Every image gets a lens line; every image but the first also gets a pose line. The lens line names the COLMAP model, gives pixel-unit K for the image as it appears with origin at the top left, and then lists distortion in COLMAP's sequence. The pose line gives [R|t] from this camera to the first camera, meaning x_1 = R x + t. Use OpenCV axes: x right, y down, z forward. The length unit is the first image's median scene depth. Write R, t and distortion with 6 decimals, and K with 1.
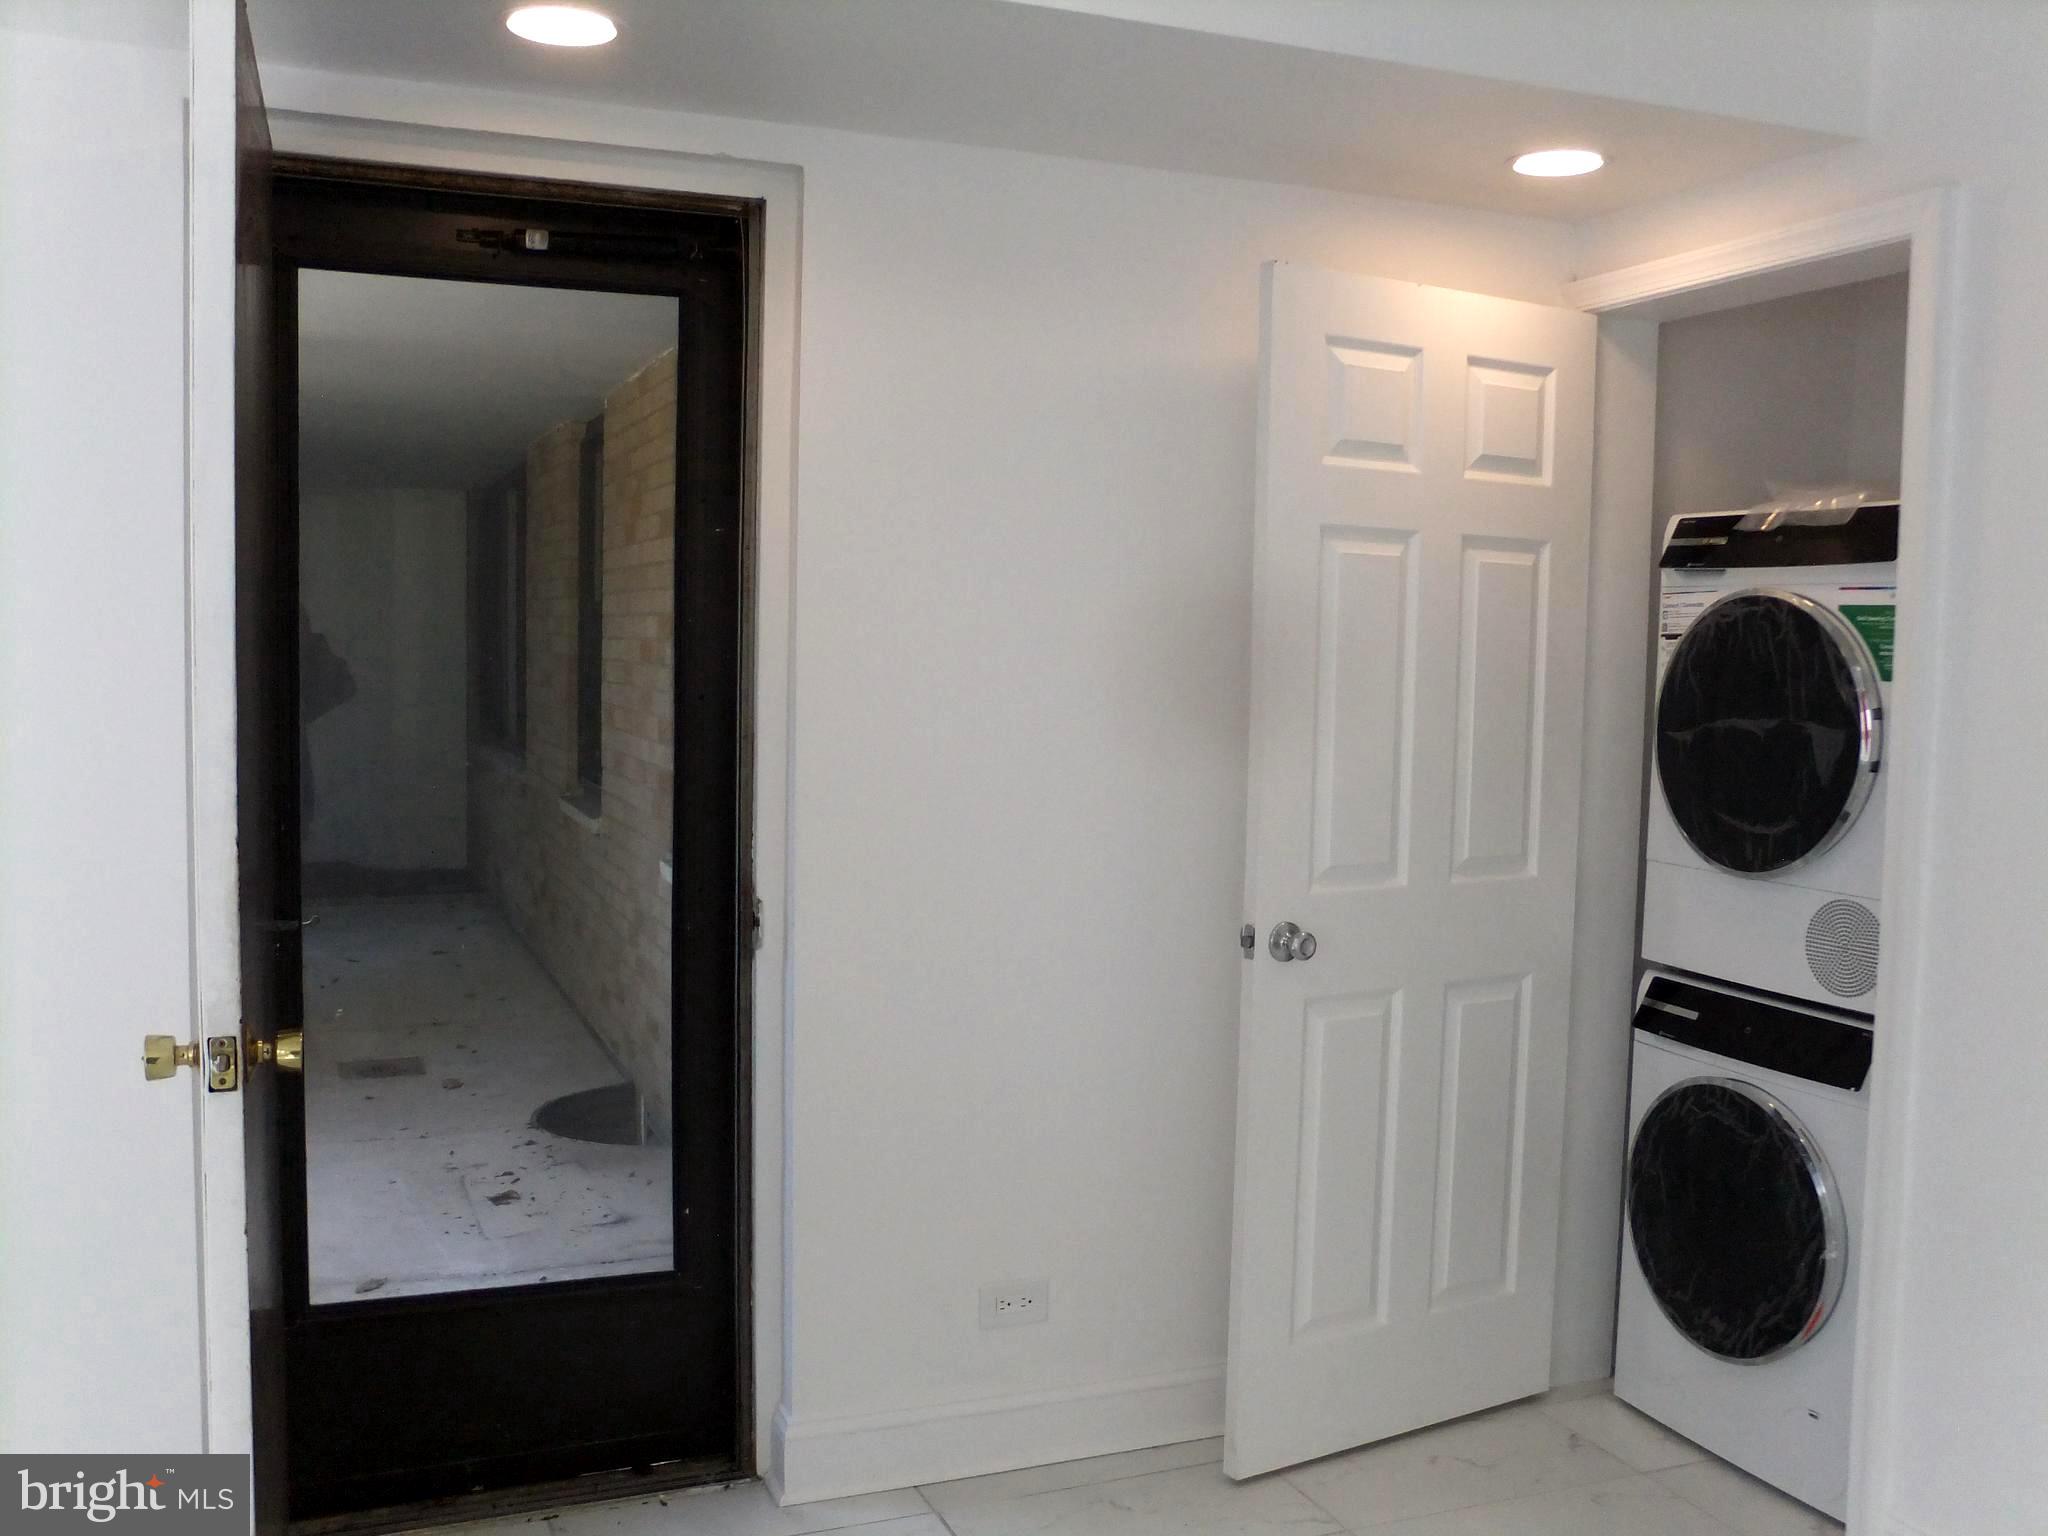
lens RADIAL K [[1853.3, 0, 1015.0], [0, 1853.3, 771.5], [0, 0, 1]] dist [-0.134151, 0.162927]
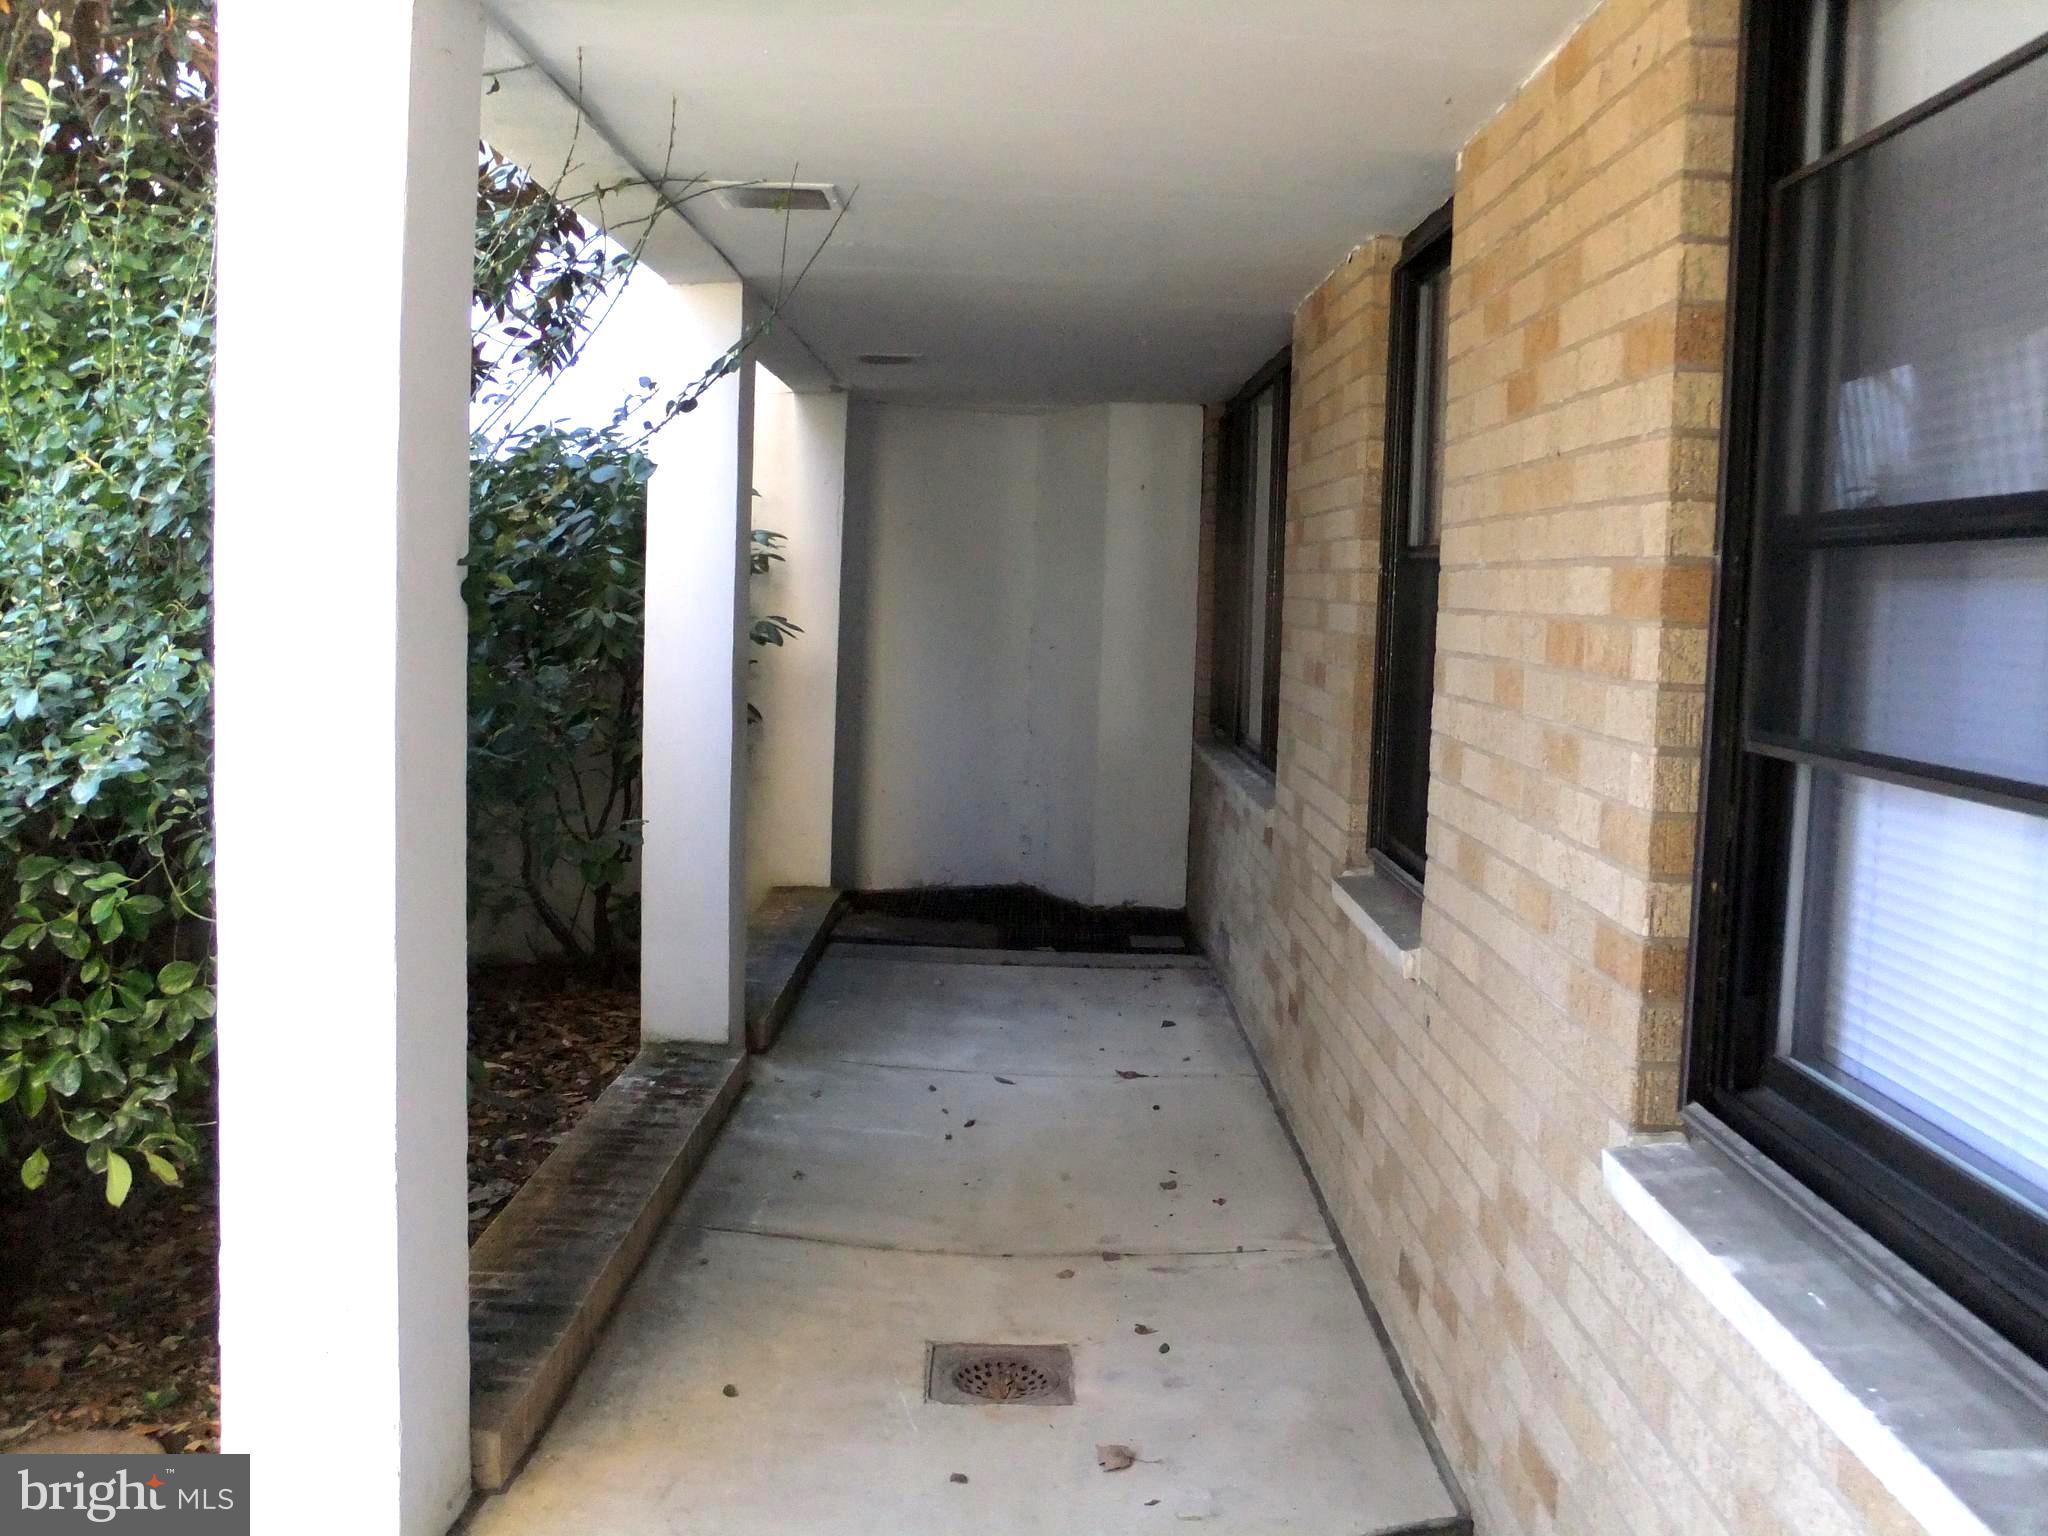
lens RADIAL K [[1853.3, 0, 1022.8], [0, 1853.3, 760.6], [0, 0, 1]] dist [-0.134151, 0.162927]
pose [[0.925778, 0.046414, -0.375208, -0.120942], [-0.041787, 0.998917, 0.020464, -0.031641], [0.375751, -0.003267, 0.926715, 0.419592]]
